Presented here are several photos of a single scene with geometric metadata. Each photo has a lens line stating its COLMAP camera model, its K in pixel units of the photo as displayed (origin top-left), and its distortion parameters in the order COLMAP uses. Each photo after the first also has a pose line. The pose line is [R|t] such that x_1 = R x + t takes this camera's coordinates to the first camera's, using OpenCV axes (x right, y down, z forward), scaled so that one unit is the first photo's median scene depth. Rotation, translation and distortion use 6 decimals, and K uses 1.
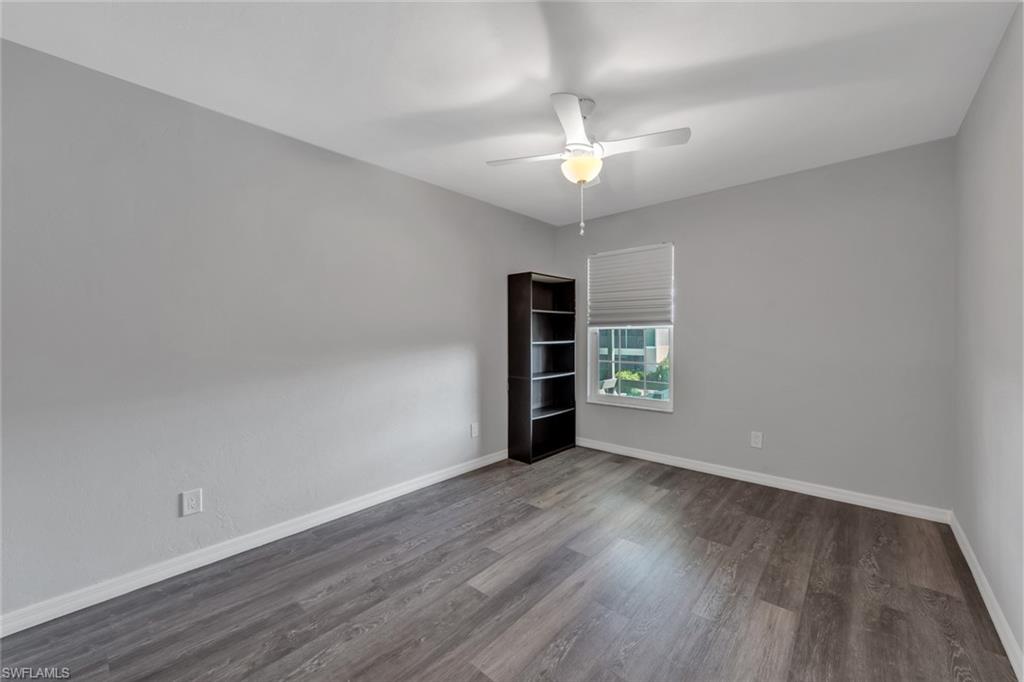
lens RADIAL K [[396.1, 0, 509.8], [0, 396.1, 339.4], [0, 0, 1]] dist [0.001183, -0.000289]
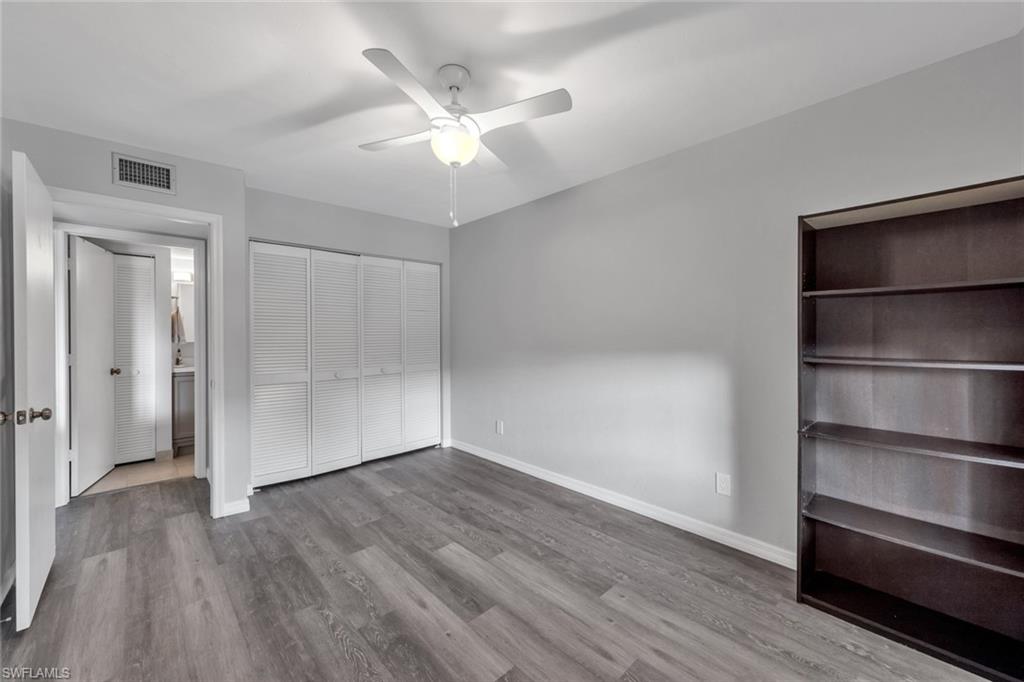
lens RADIAL K [[396.1, 0, 509.4], [0, 396.1, 335.6], [0, 0, 1]] dist [0.001183, -0.000289]
pose [[-0.090512, 0.008480, -0.995859, 0.922158], [-0.012724, 0.999872, 0.009670, -0.032320], [0.995814, 0.013547, -0.090393, 1.077346]]
